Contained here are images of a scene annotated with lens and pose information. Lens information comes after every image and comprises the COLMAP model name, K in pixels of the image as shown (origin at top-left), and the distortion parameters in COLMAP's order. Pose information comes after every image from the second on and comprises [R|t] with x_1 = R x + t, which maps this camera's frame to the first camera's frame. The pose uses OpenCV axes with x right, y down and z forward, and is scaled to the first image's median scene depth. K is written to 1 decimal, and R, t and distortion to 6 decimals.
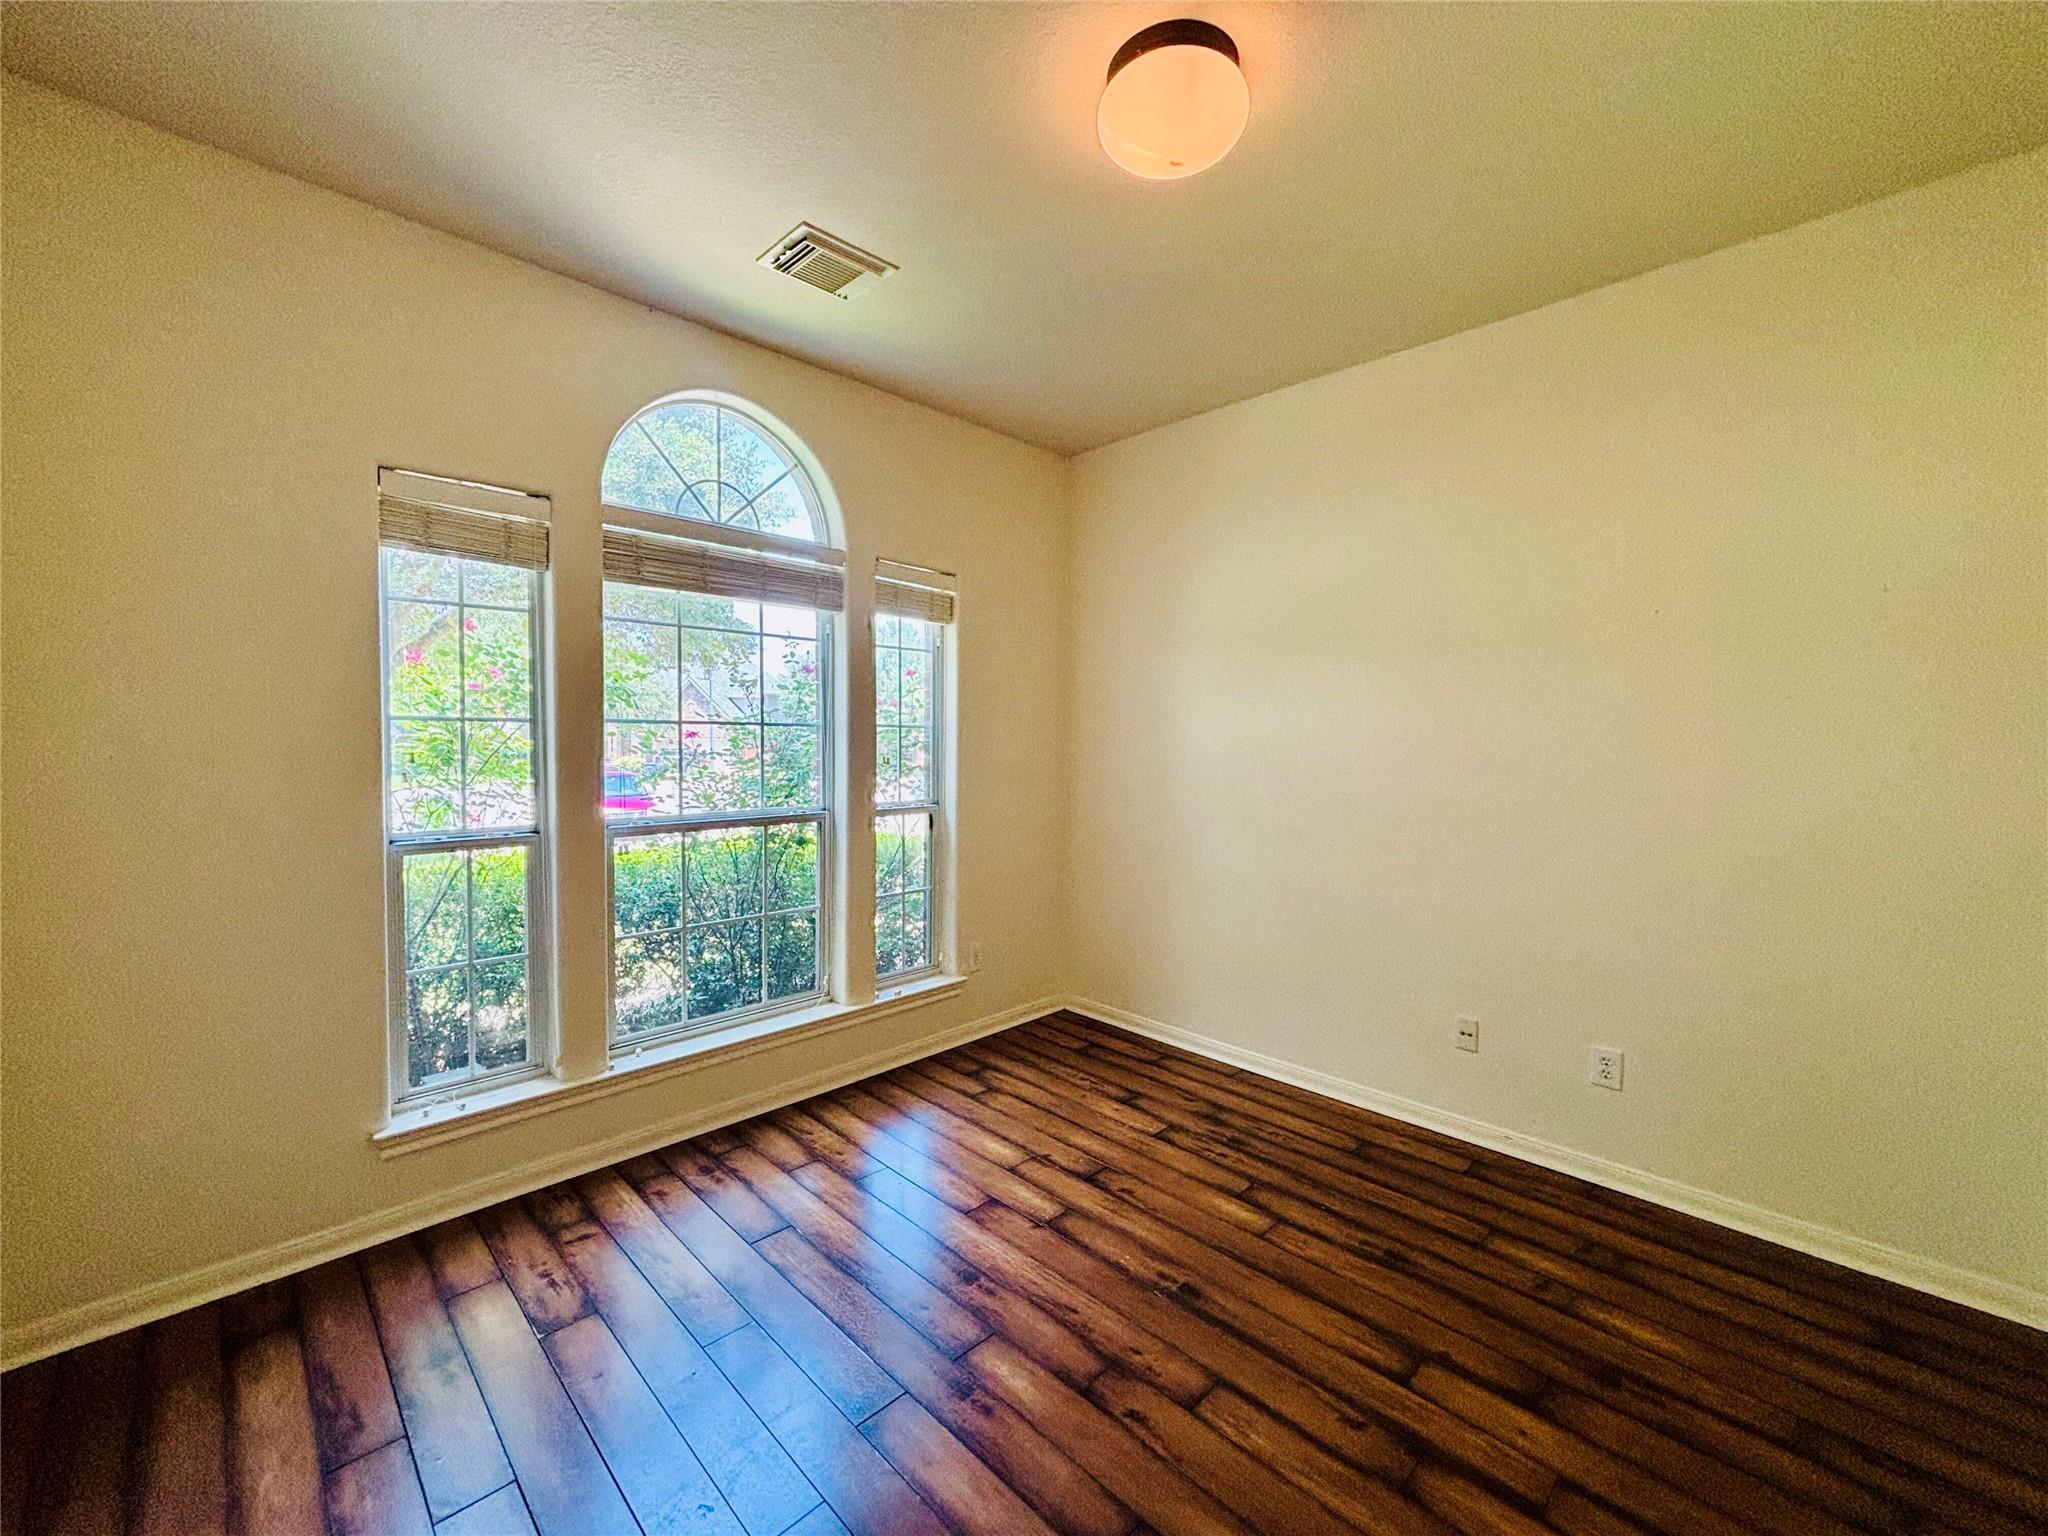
lens RADIAL K [[822.9, 0, 1022.8], [0, 822.9, 760.3], [0, 0, 1]] dist [0.002377, 0.000810]
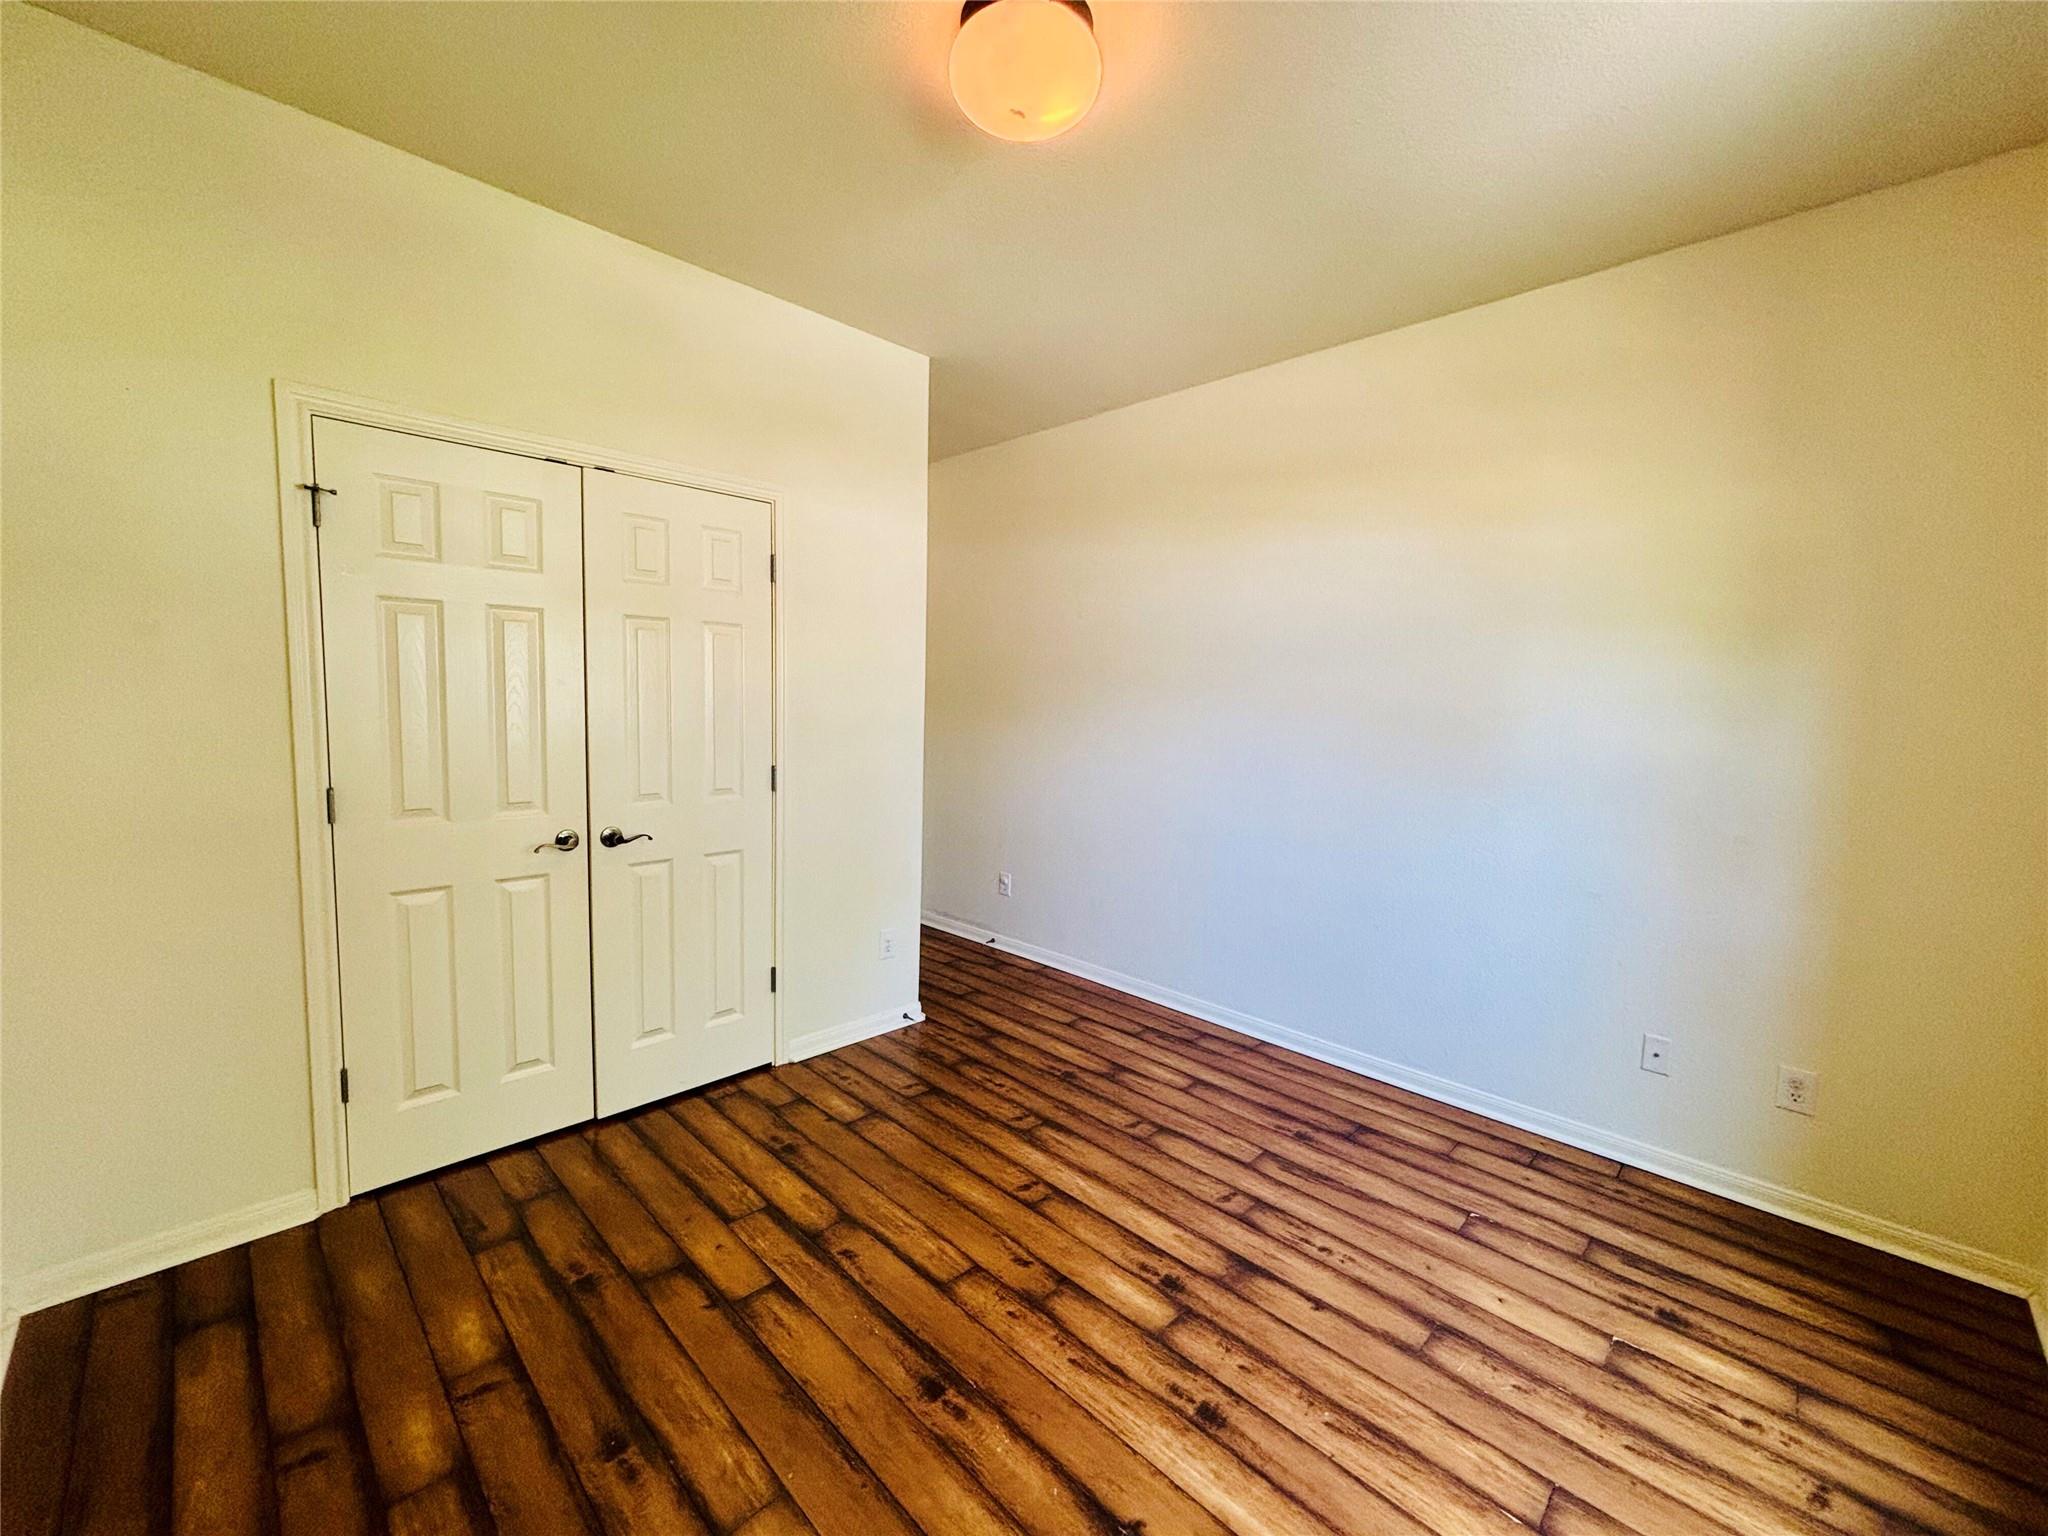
lens RADIAL K [[822.9, 0, 1018.4], [0, 822.9, 760.0], [0, 0, 1]] dist [0.002377, 0.000810]
pose [[-0.999504, -0.030917, -0.005911, 0.161778], [-0.031408, 0.992021, 0.122099, -0.086826], [0.002089, 0.122224, -0.992500, 1.980757]]
